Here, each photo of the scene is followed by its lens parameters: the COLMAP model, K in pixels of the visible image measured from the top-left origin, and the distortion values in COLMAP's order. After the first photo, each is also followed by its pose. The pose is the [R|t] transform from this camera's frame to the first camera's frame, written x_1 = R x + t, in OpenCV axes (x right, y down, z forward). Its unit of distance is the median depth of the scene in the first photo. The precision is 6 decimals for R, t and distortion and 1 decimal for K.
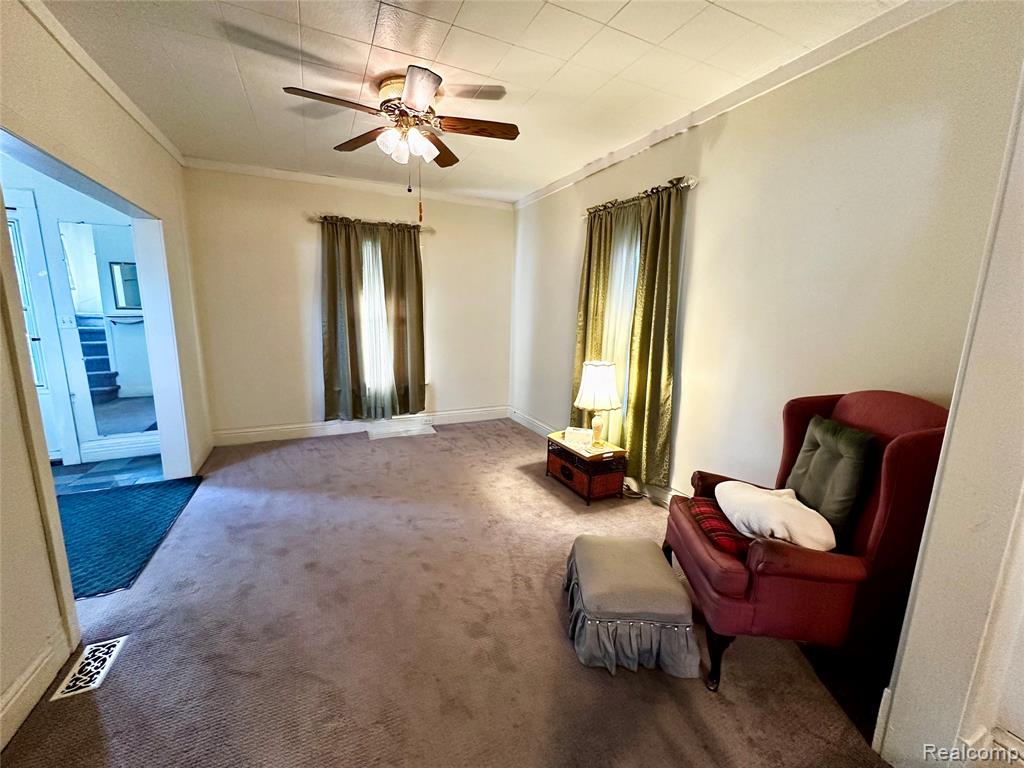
lens RADIAL K [[411.1, 0, 514.1], [0, 411.1, 380.8], [0, 0, 1]] dist [-0.000201, -0.000095]
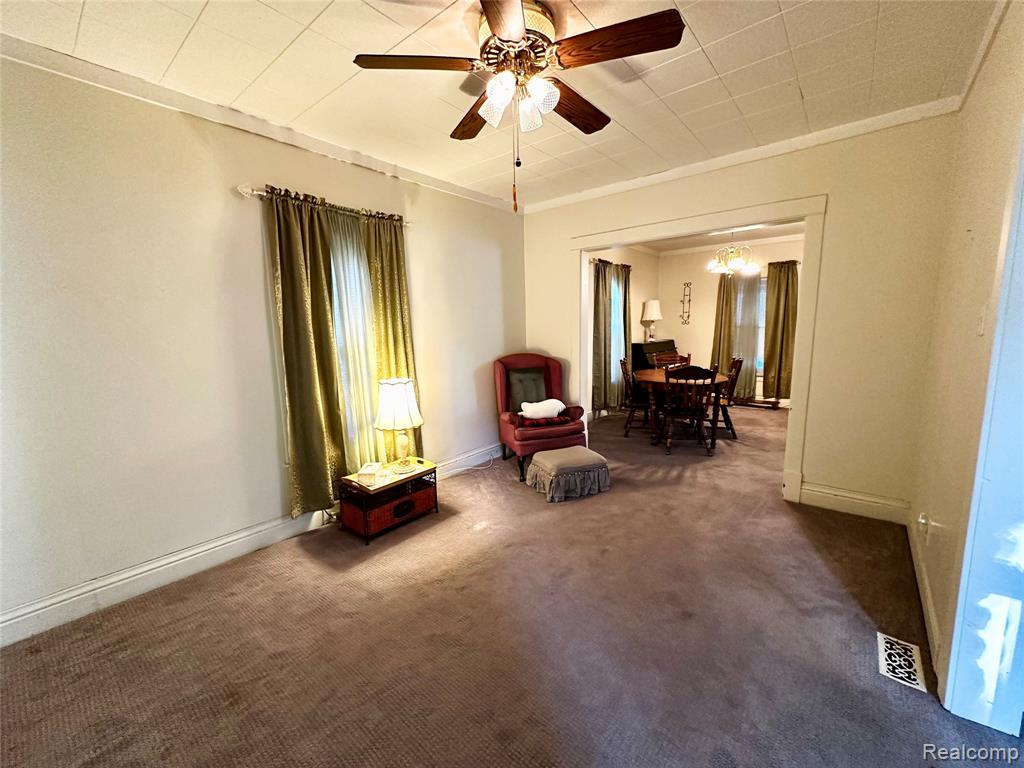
lens RADIAL K [[411.1, 0, 514.1], [0, 411.1, 380.8], [0, 0, 1]] dist [-0.000201, -0.000095]
pose [[-0.421012, -0.135376, 0.896896, -0.778441], [0.167473, 0.960198, 0.223544, -0.212703], [-0.891460, 0.244321, -0.381583, 1.126651]]
